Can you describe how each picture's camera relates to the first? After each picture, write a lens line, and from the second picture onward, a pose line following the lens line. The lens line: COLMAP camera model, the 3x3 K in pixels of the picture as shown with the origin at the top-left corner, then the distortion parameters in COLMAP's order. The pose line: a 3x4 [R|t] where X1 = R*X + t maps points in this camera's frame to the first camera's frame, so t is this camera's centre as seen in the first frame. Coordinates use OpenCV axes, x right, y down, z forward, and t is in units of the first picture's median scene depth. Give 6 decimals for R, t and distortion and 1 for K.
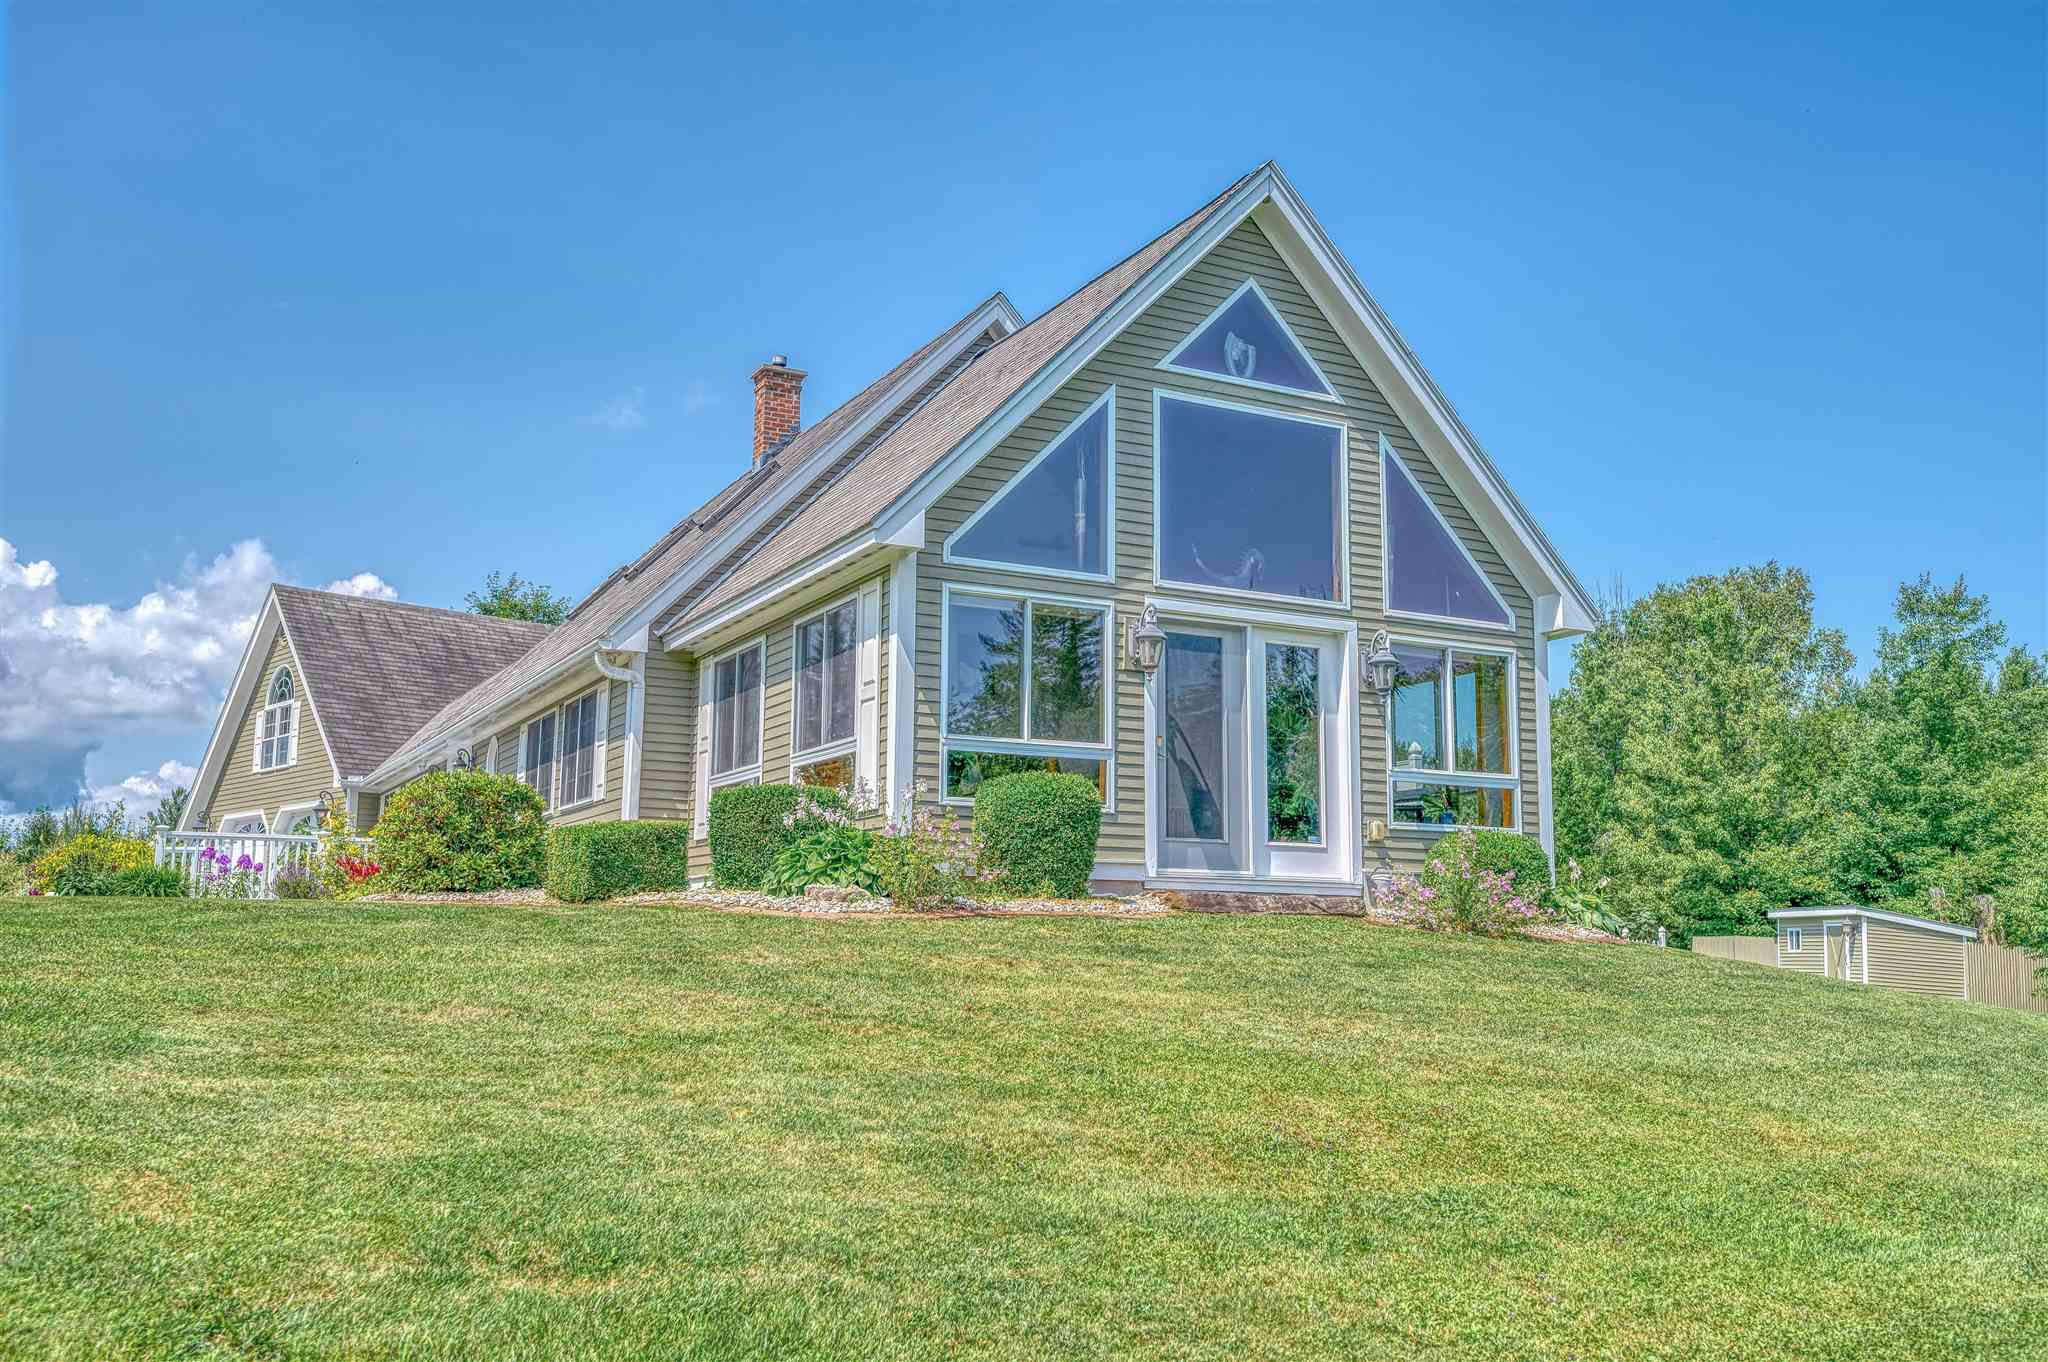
lens RADIAL K [[1755.3, 0, 1026.2], [0, 1755.3, 680.7], [0, 0, 1]] dist [-0.003007, -0.001398]
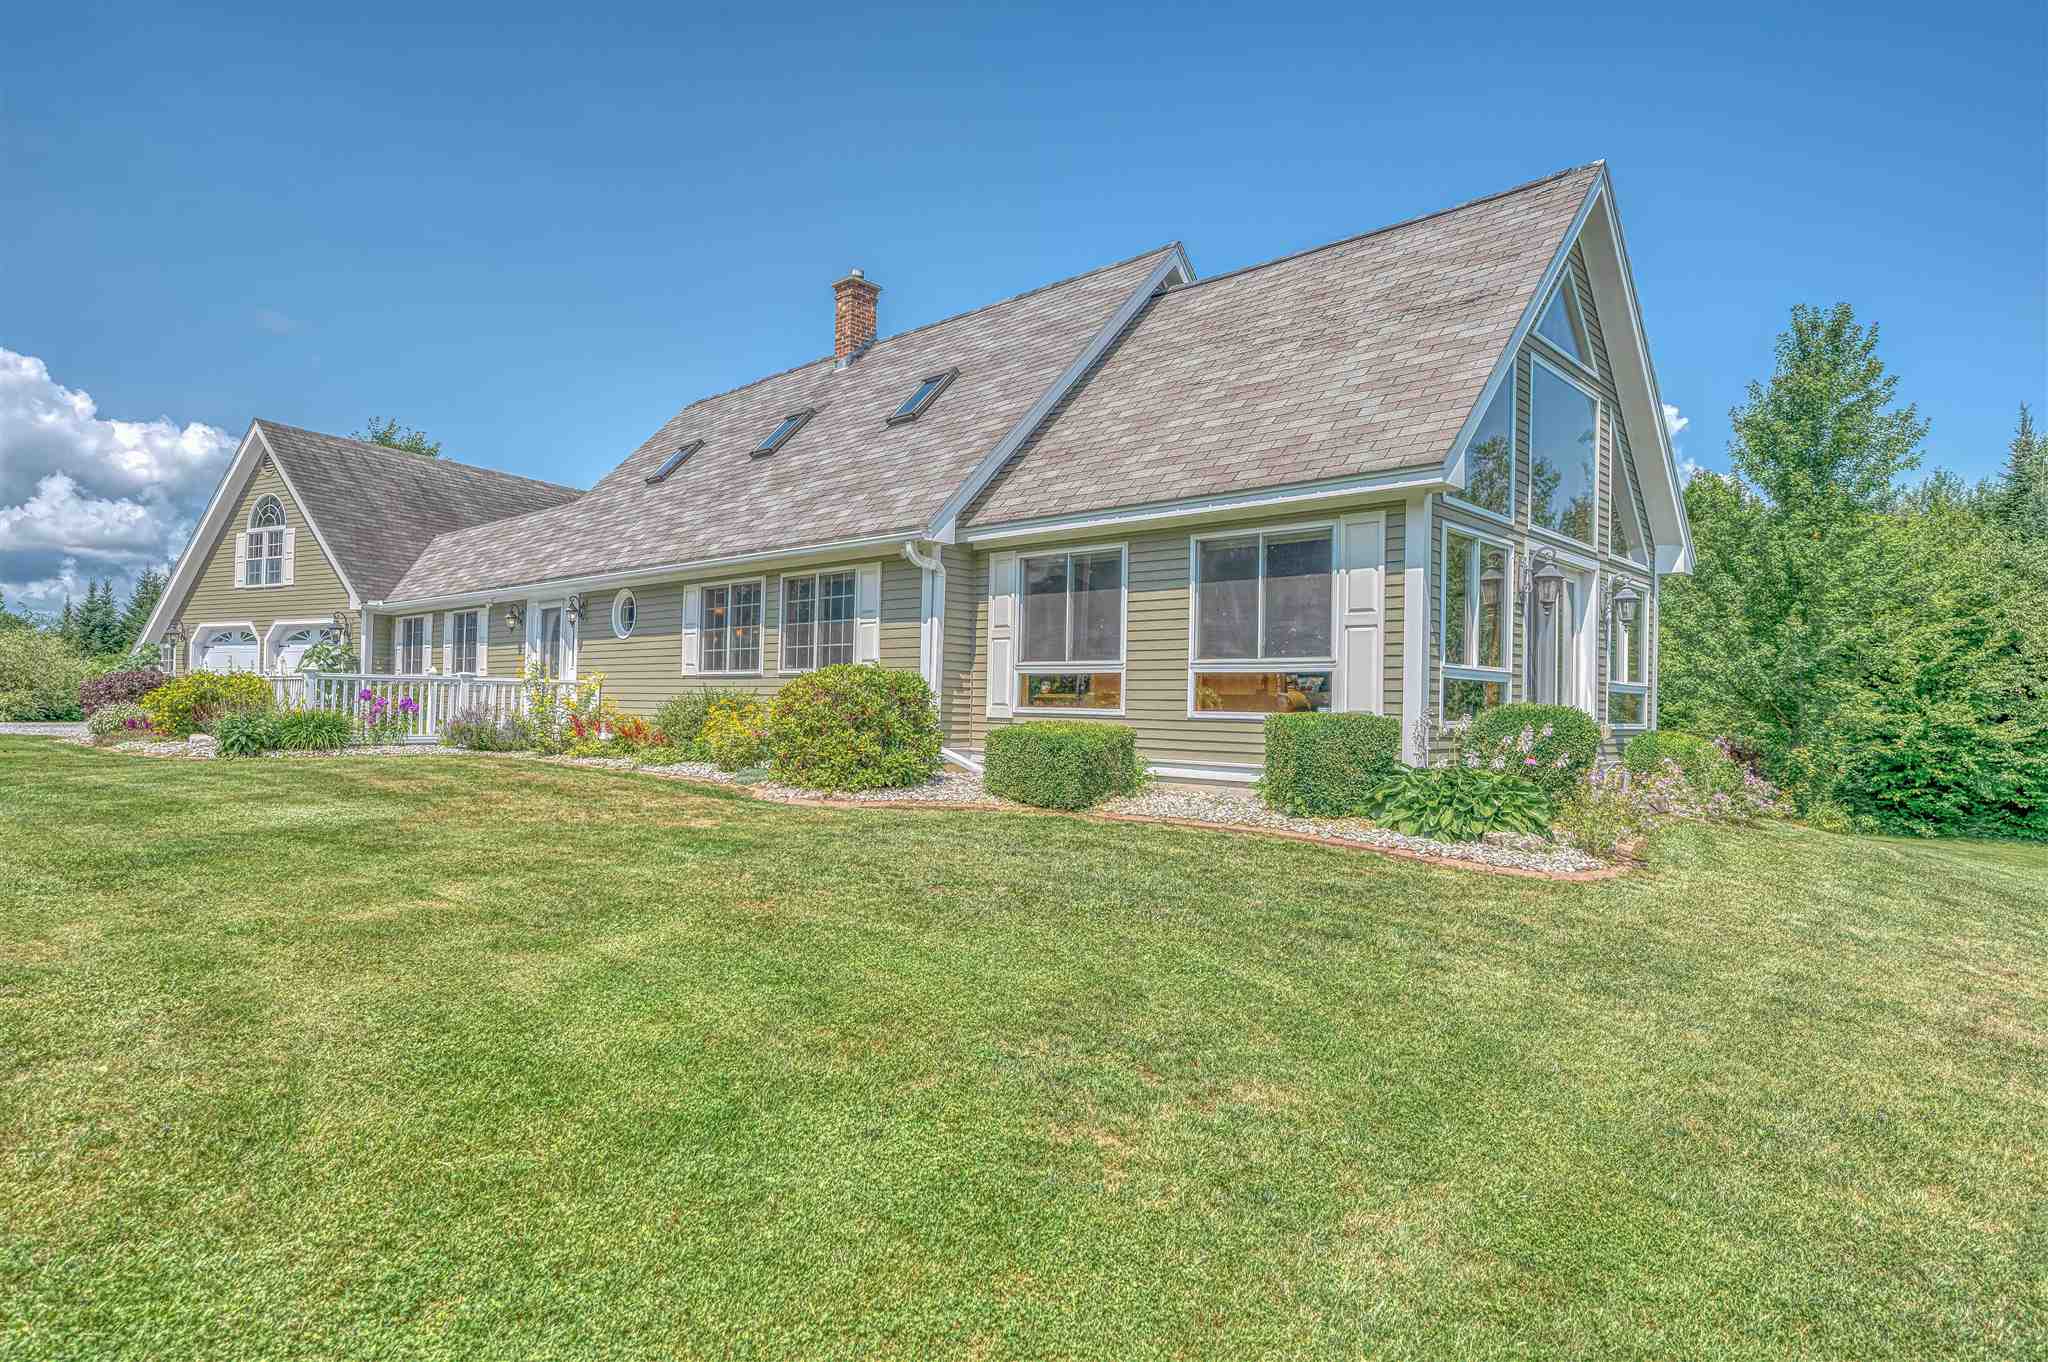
lens RADIAL K [[1105.6, 0, 1024.3], [0, 1105.6, 685.4], [0, 0, 1]] dist [-0.002502, -0.000313]
pose [[0.944677, 0.016037, 0.327609, -0.365409], [-0.062866, 0.989139, 0.132858, -0.021360], [-0.321920, -0.146103, 0.935426, 0.315228]]
